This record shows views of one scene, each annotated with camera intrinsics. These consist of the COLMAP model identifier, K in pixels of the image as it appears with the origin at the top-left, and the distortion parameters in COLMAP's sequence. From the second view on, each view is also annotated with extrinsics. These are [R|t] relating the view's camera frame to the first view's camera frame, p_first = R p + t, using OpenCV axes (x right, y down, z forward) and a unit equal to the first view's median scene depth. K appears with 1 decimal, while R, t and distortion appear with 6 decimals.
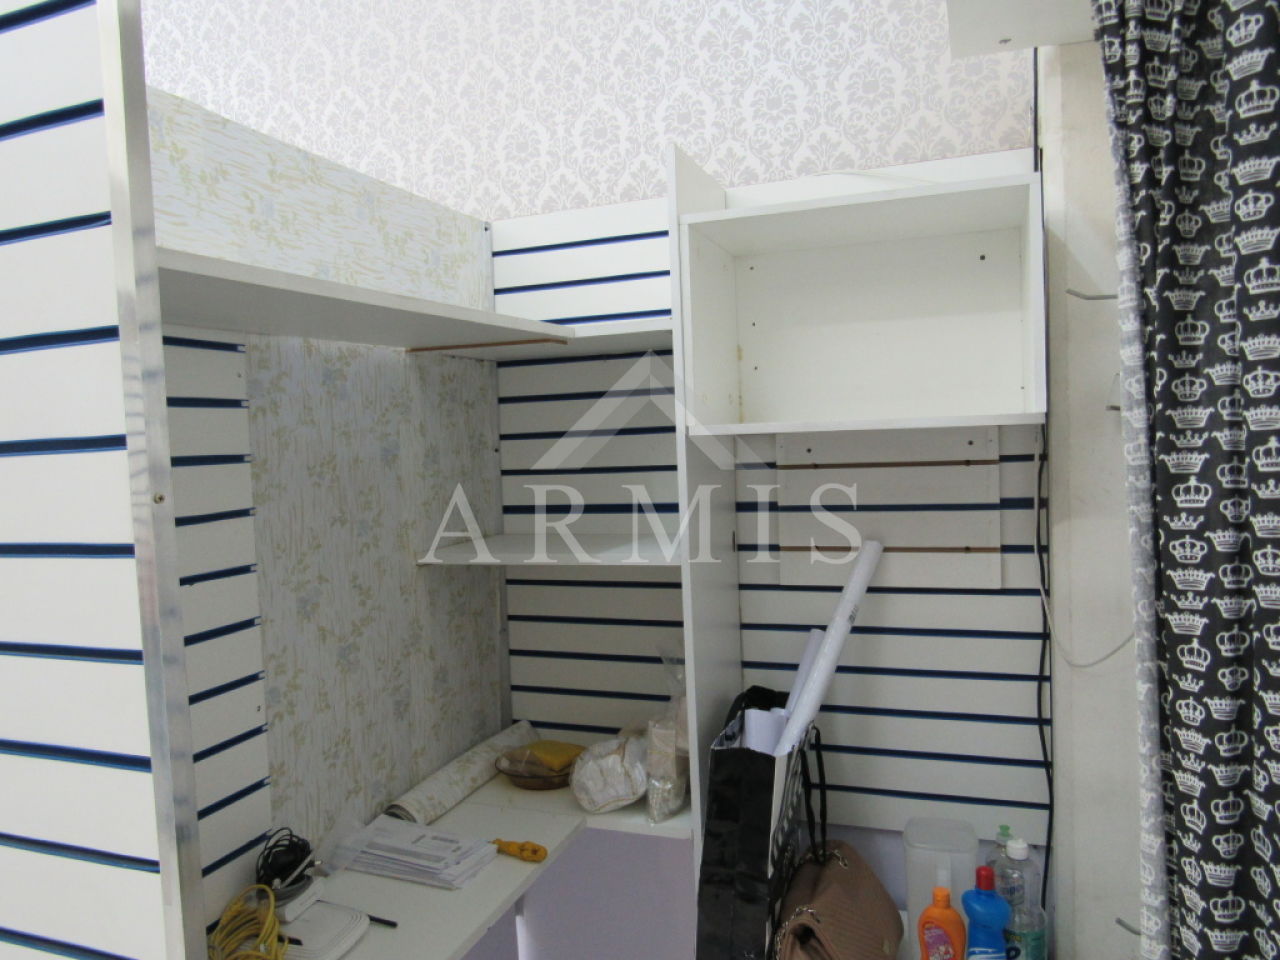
lens RADIAL K [[912.9, 0, 640.0], [0, 912.9, 480.0], [0, 0, 1]] dist [-0.025112, 0.004085]
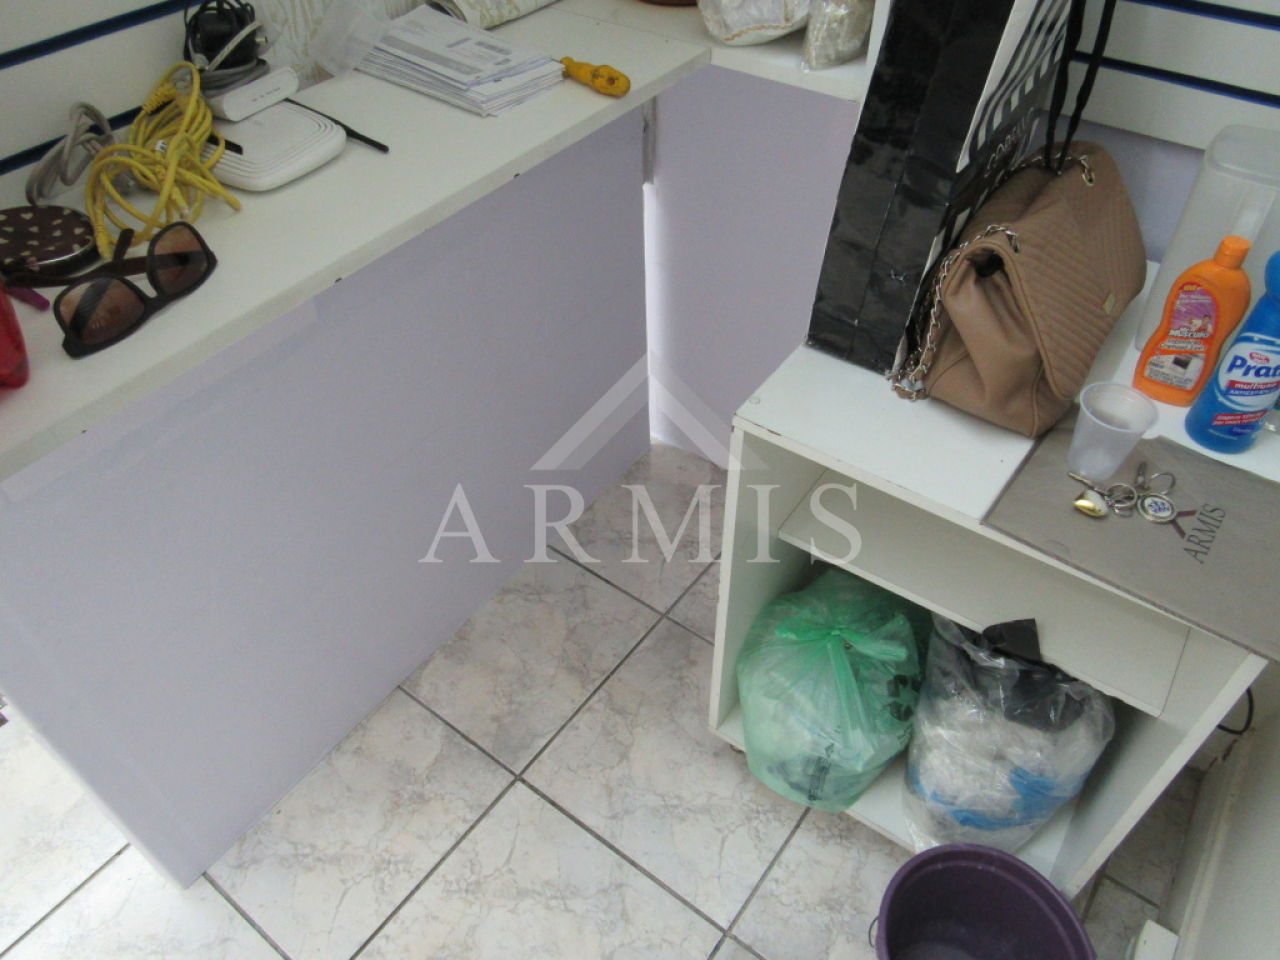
lens RADIAL K [[912.9, 0, 640.0], [0, 912.9, 480.0], [0, 0, 1]] dist [-0.025112, 0.004085]
pose [[0.961465, 0.215485, -0.170737, 0.079869], [-0.043950, 0.733507, 0.678260, 0.170618], [0.271392, -0.644619, 0.714712, 0.340437]]
